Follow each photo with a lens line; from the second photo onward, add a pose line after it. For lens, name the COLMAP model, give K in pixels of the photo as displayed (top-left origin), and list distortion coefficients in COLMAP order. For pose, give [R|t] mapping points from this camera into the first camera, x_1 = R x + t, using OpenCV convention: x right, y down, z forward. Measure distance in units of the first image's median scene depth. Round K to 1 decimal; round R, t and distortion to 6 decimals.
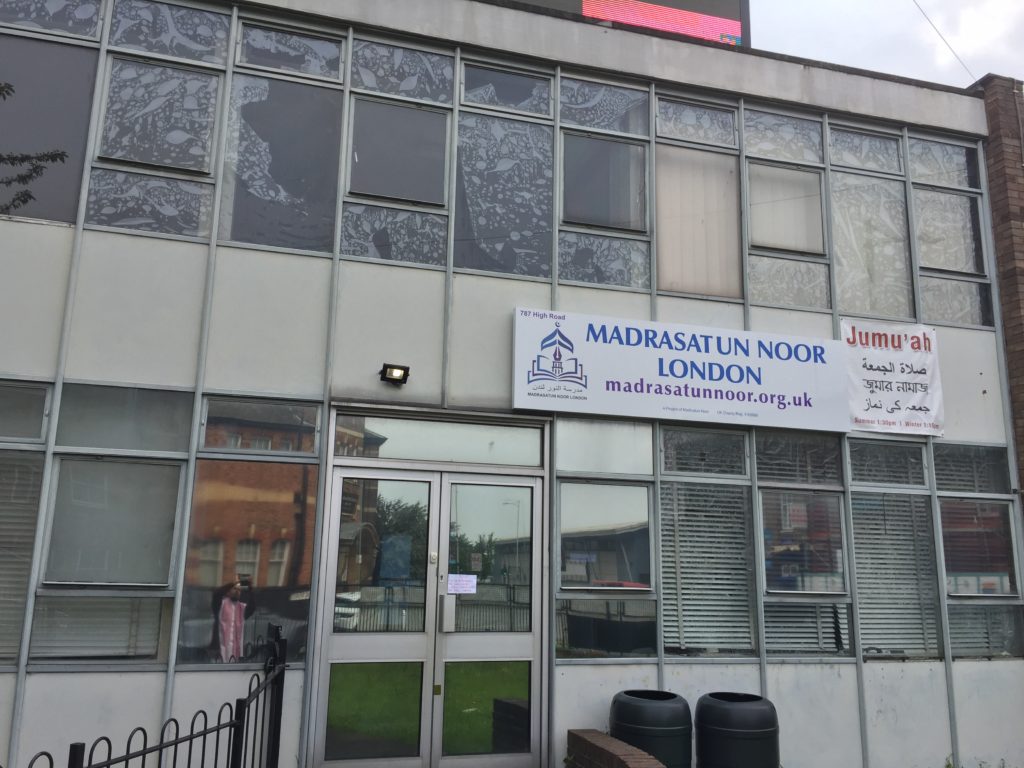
lens RADIAL K [[904.3, 0, 512.0], [0, 904.3, 384.0], [0, 0, 1]] dist [0.106107, -0.176988]
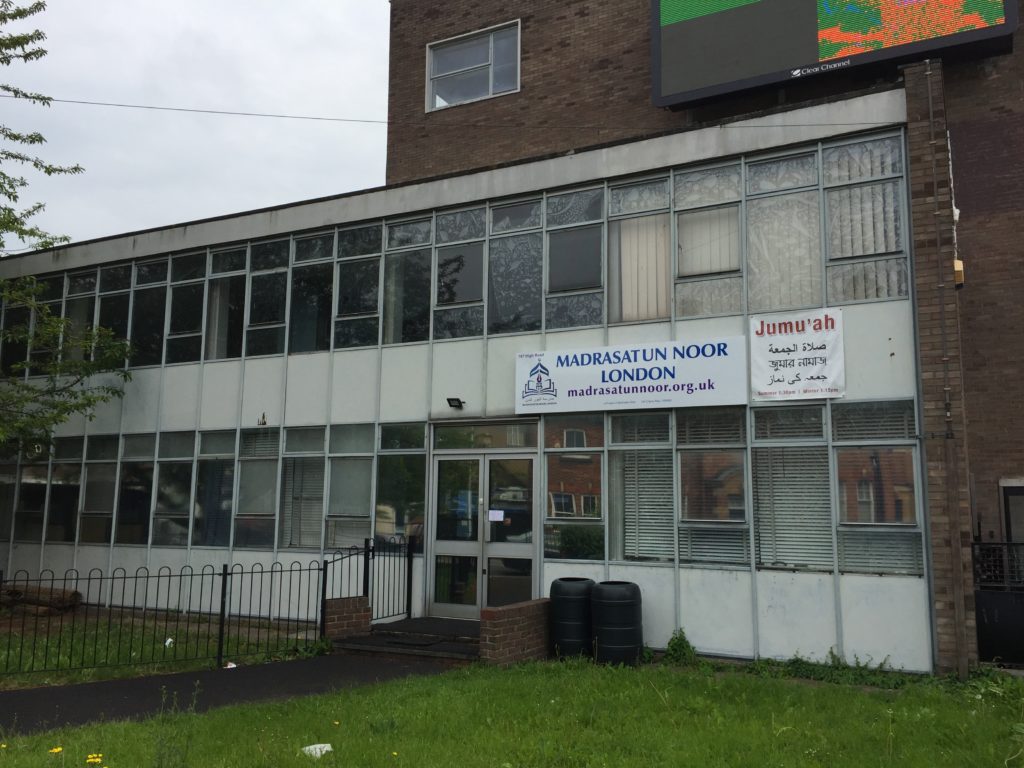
lens RADIAL K [[904.3, 0, 512.0], [0, 904.3, 384.0], [0, 0, 1]] dist [0.106107, -0.176988]
pose [[0.711937, -0.103253, -0.694611, 1.095765], [0.149314, 0.988771, 0.006059, -0.037807], [0.686186, -0.108029, 0.719360, -0.208970]]
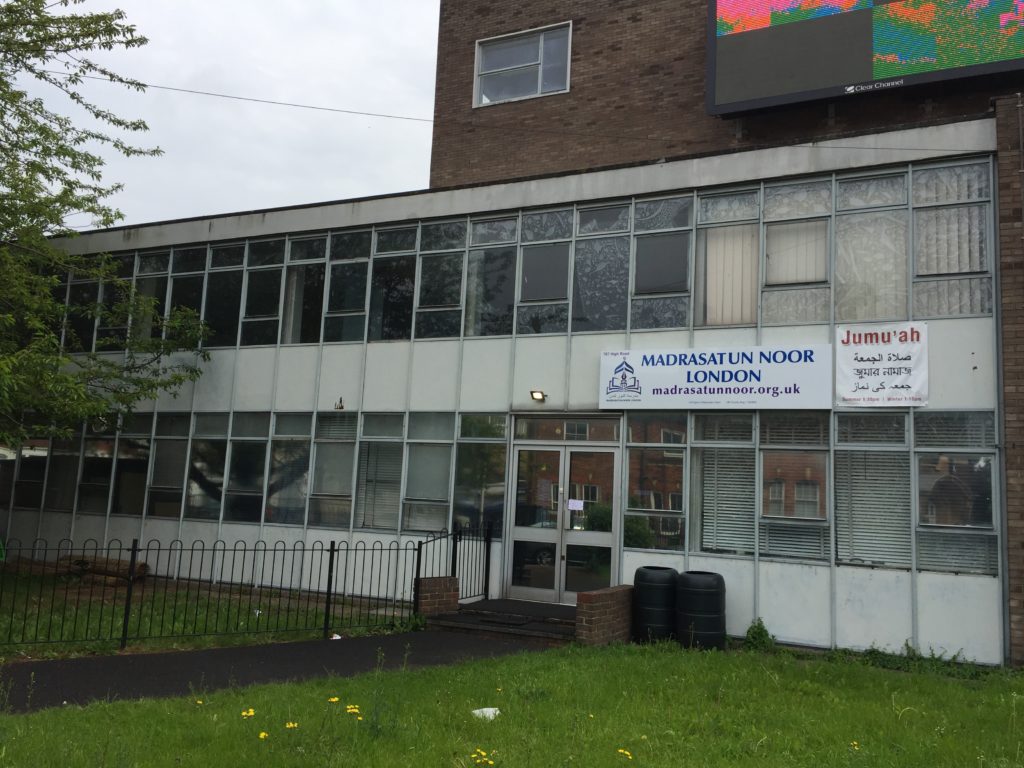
lens RADIAL K [[904.3, 0, 512.0], [0, 904.3, 384.0], [0, 0, 1]] dist [0.106107, -0.176988]
pose [[0.732856, -0.066907, -0.677086, 1.005539], [0.108933, 0.993854, 0.019697, -0.070604], [0.671606, -0.088192, 0.735641, -0.394045]]
